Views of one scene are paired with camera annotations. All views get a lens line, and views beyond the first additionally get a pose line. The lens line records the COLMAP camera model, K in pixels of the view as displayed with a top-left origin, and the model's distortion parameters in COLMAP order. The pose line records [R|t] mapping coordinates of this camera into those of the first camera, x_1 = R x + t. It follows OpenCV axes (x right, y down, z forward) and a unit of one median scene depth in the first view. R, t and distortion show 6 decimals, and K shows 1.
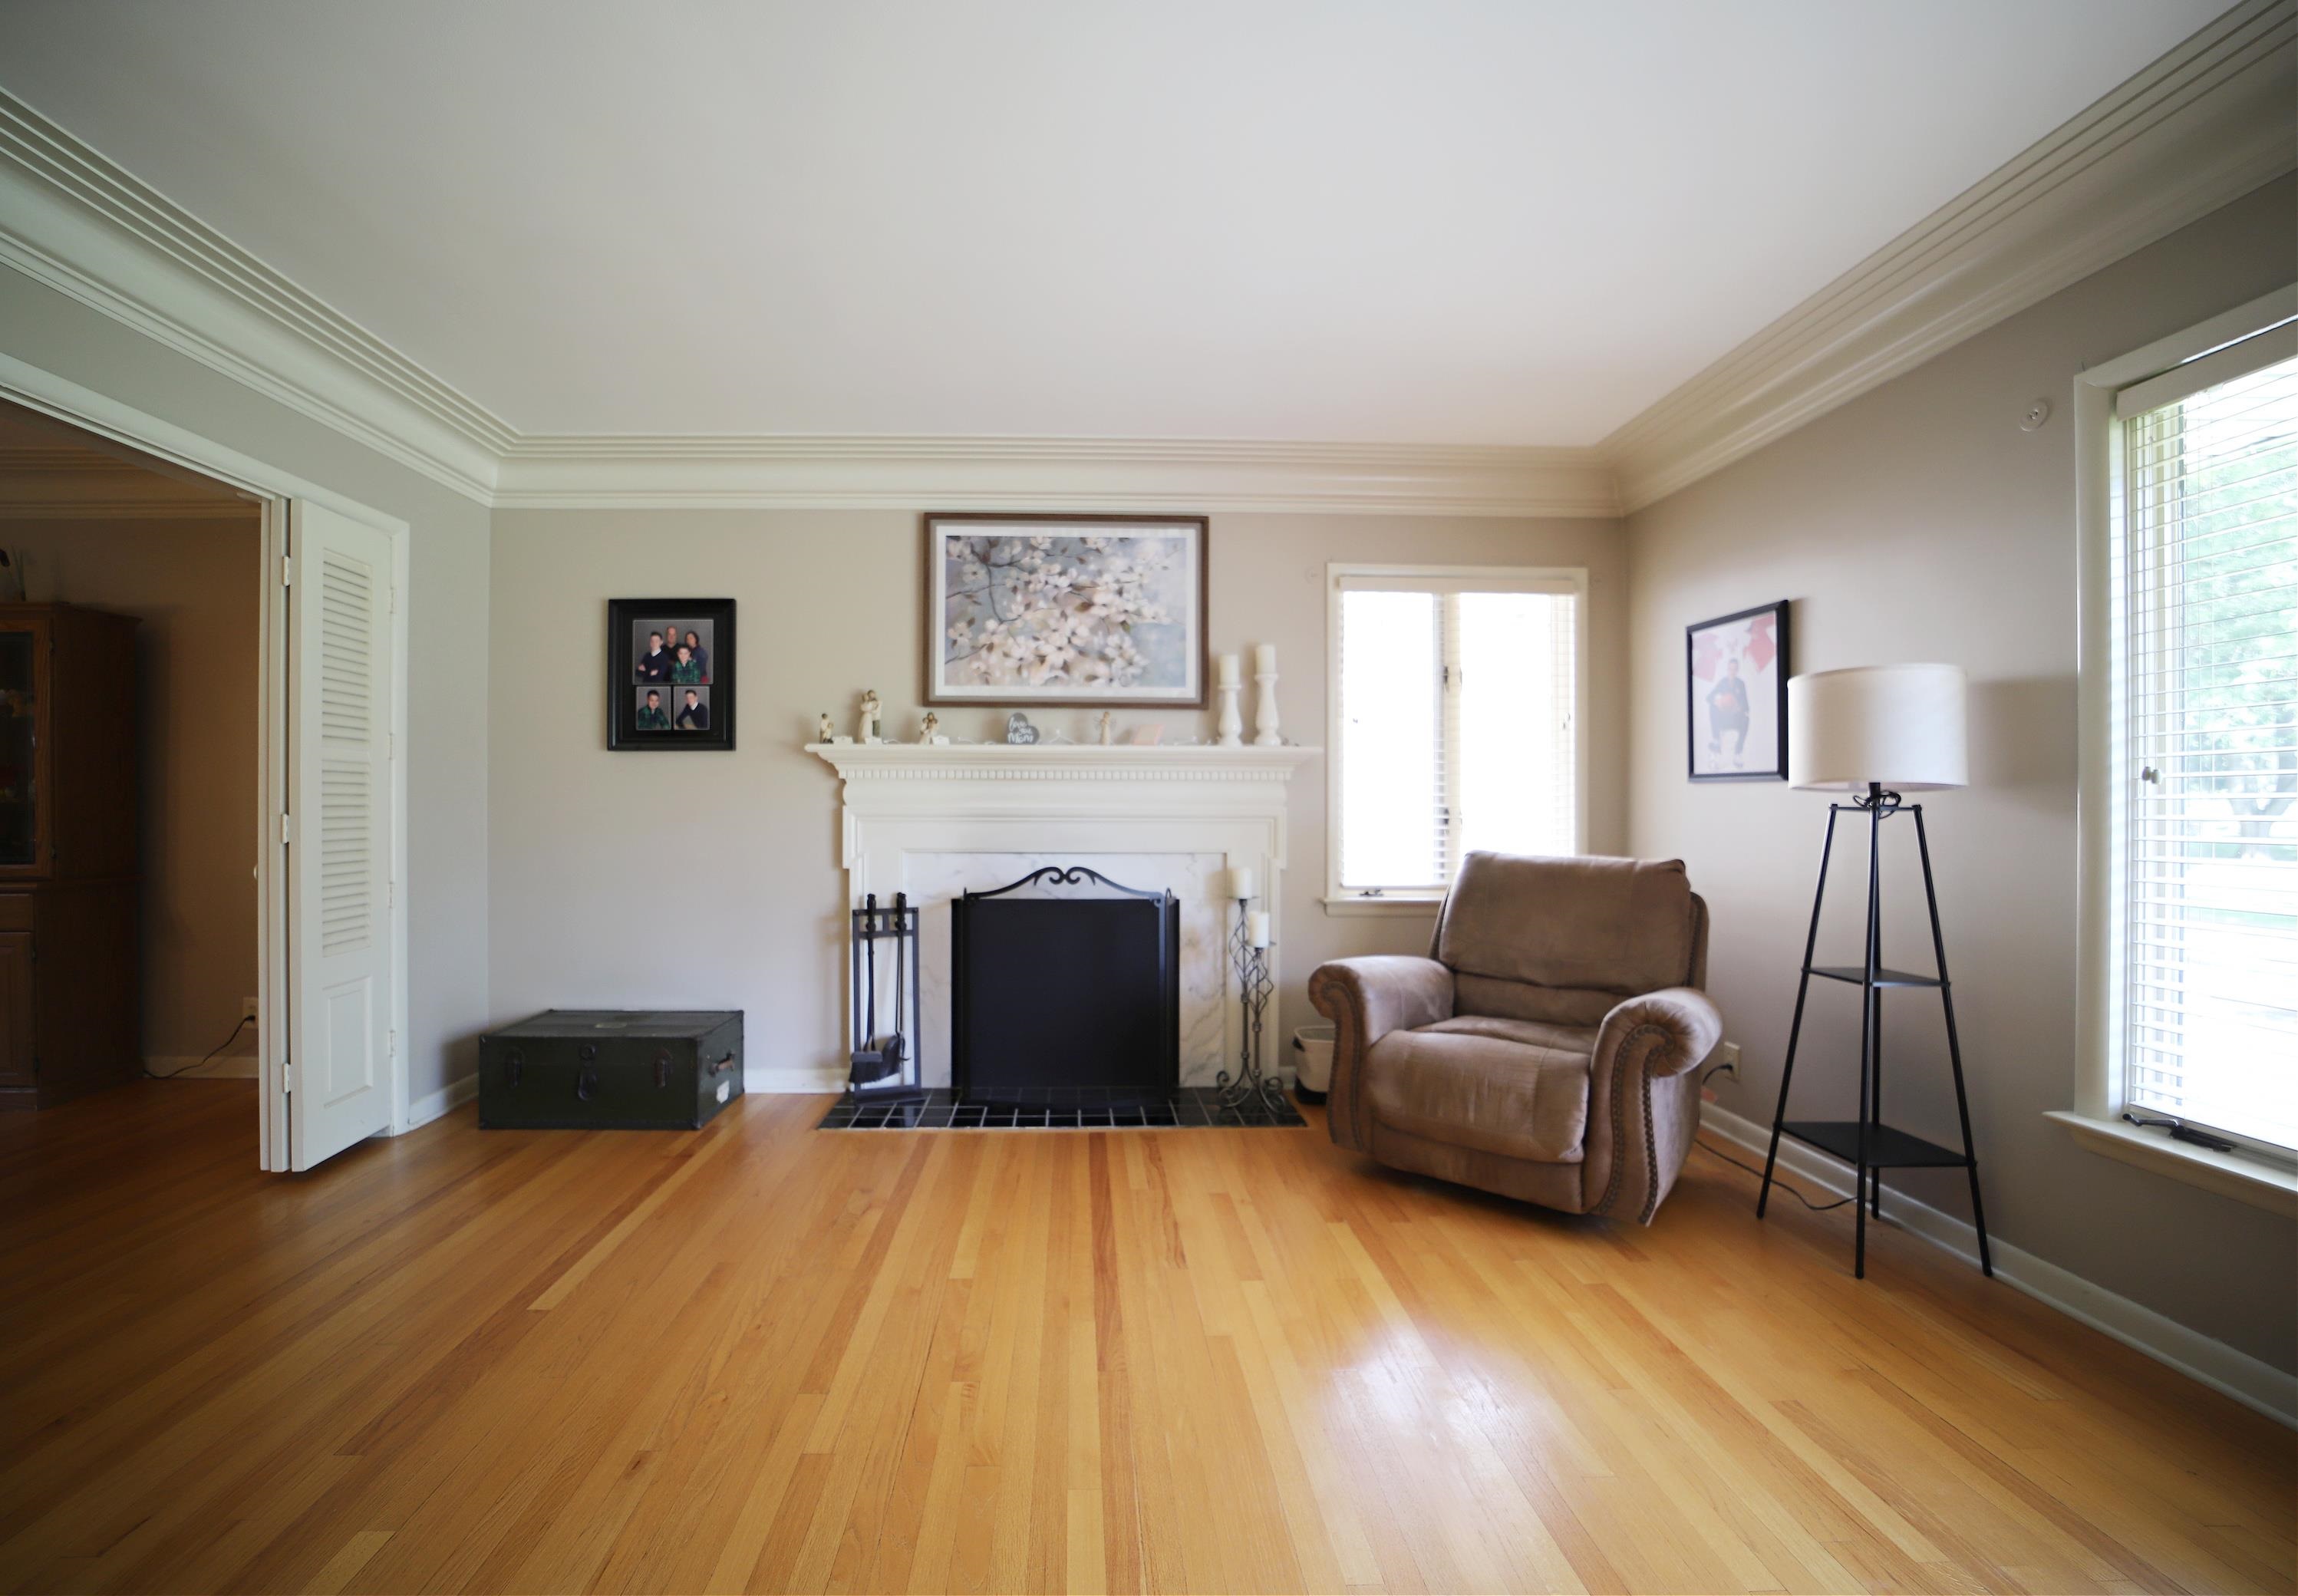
lens RADIAL K [[1027.7, 0, 1149.0], [0, 1027.7, 798.0], [0, 0, 1]] dist [-0.046744, 0.000213]
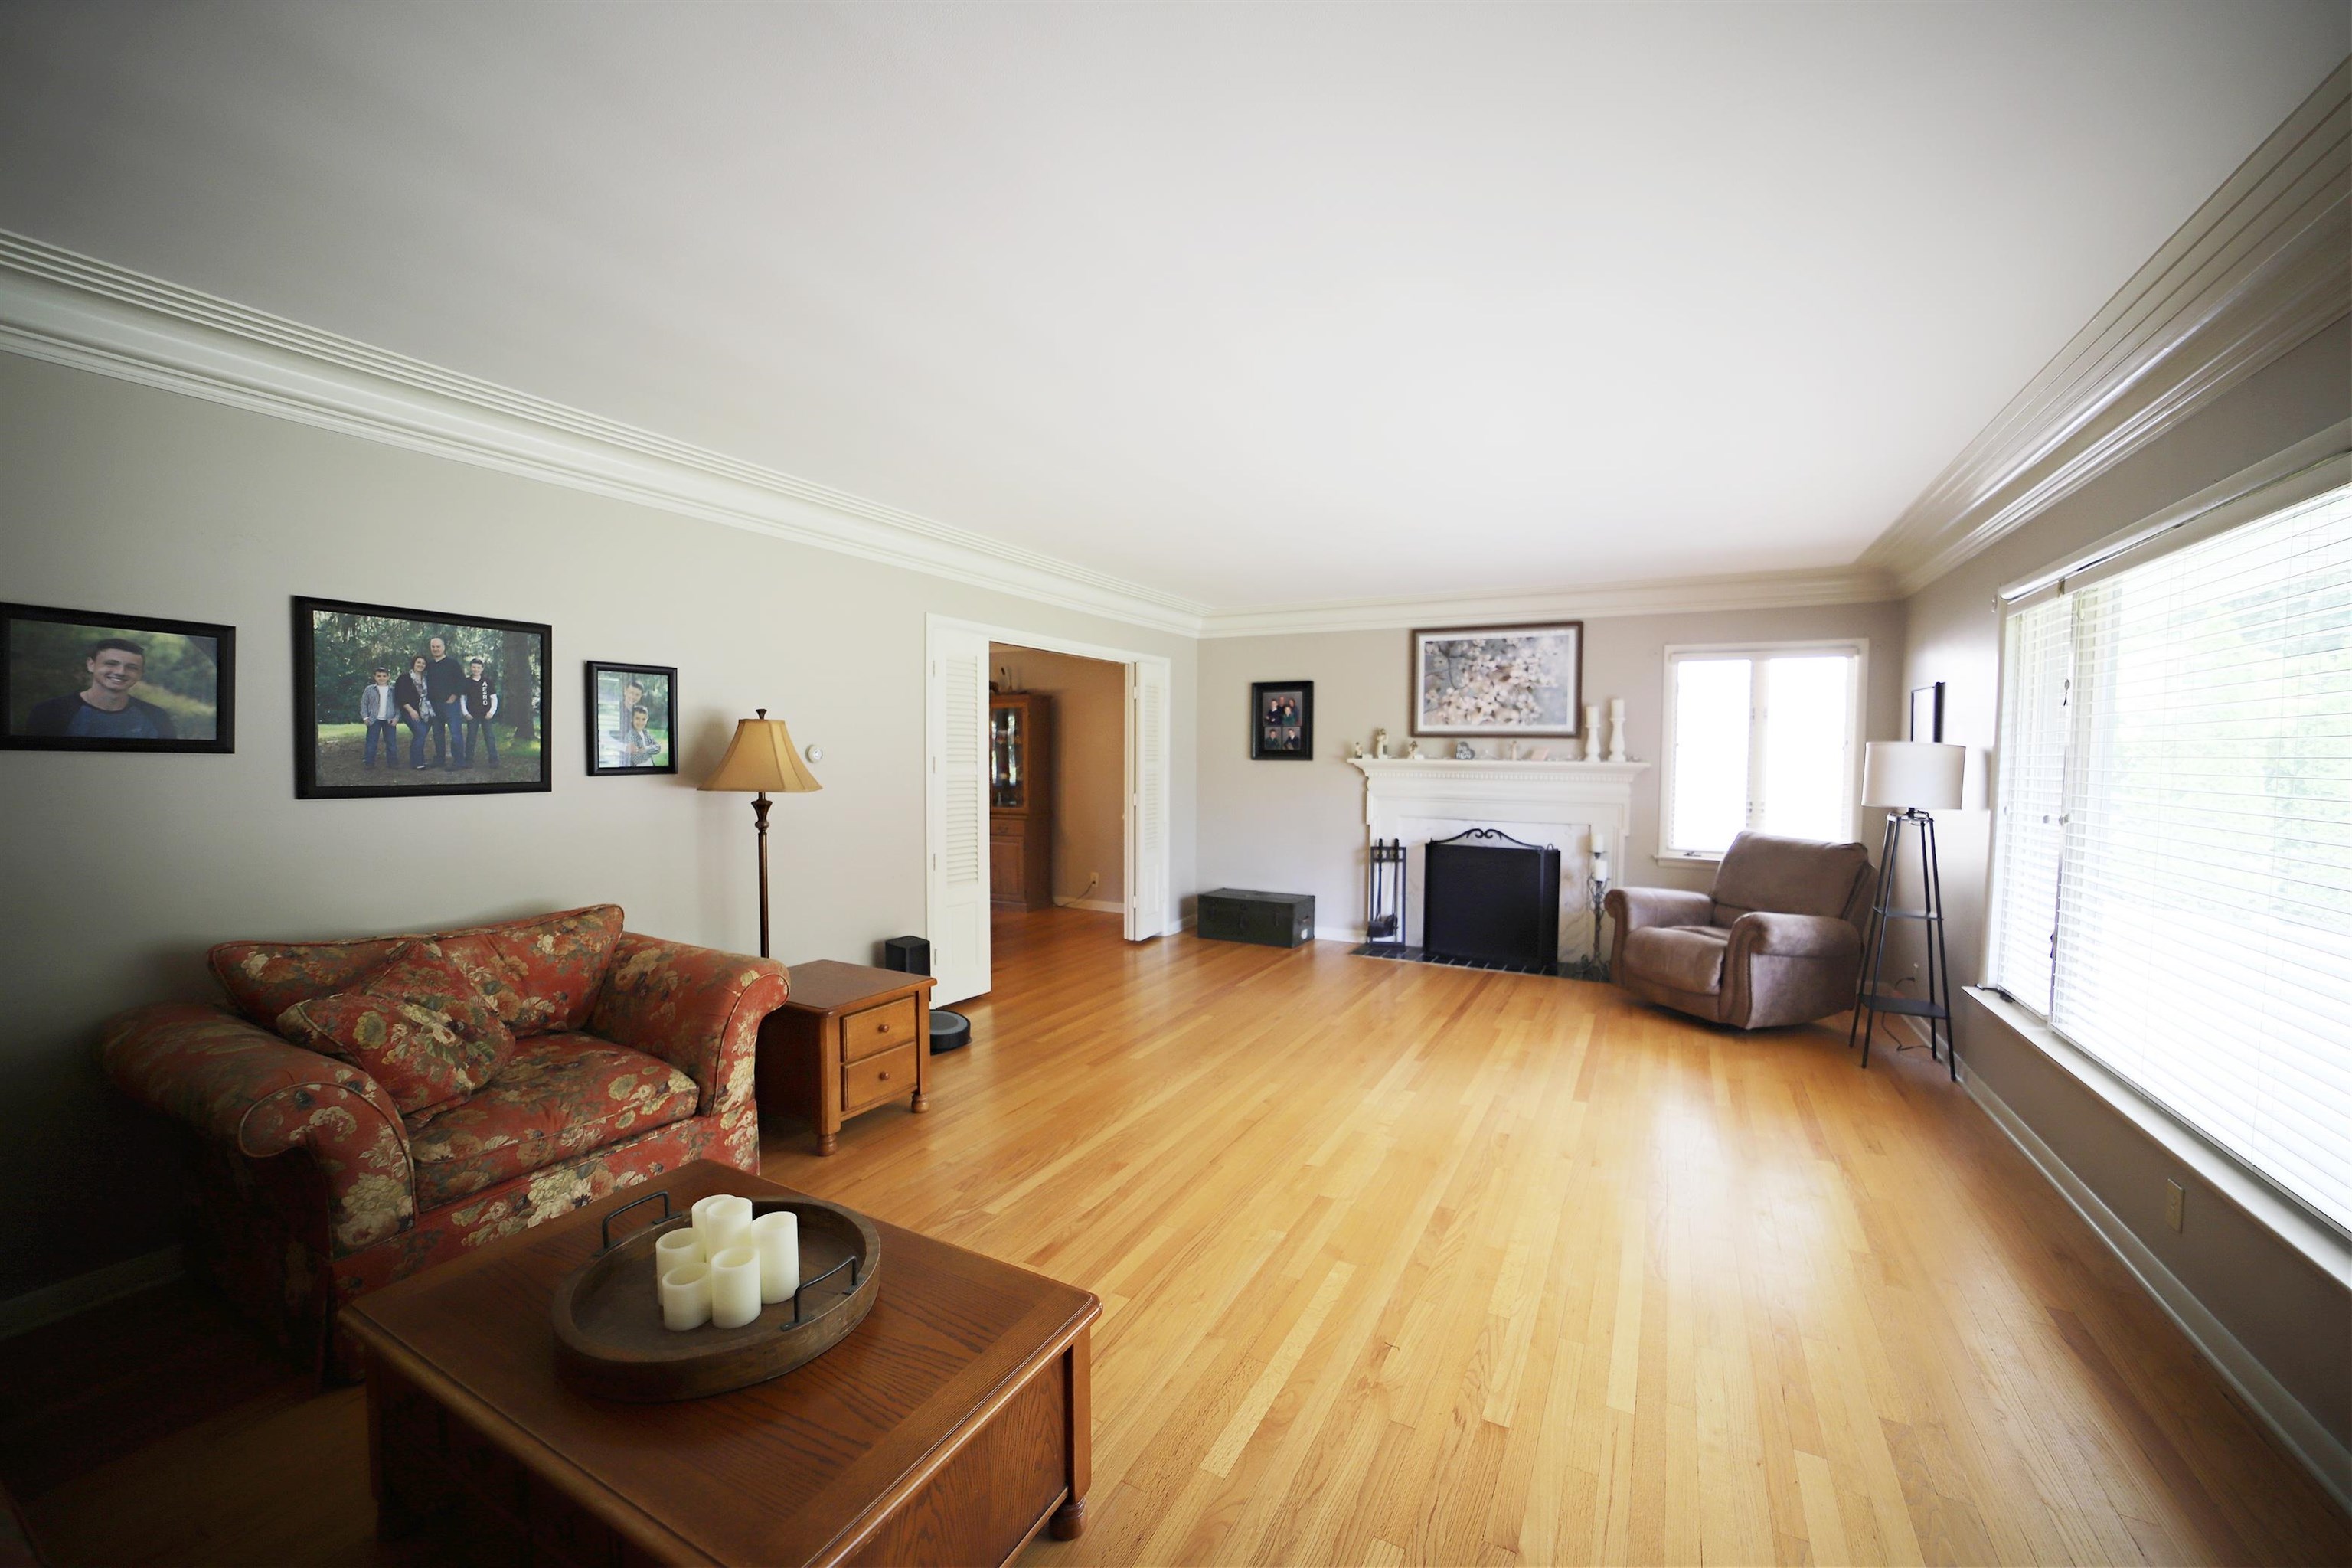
lens RADIAL K [[902.0, 0, 1176.0], [0, 902.0, 784.0], [0, 0, 1]] dist [0.000561, 0.000167]
pose [[0.859831, 0.020595, -0.510164, 0.241666], [-0.005619, 0.999507, 0.030879, -0.053852], [0.510548, -0.023684, 0.859523, -0.596062]]
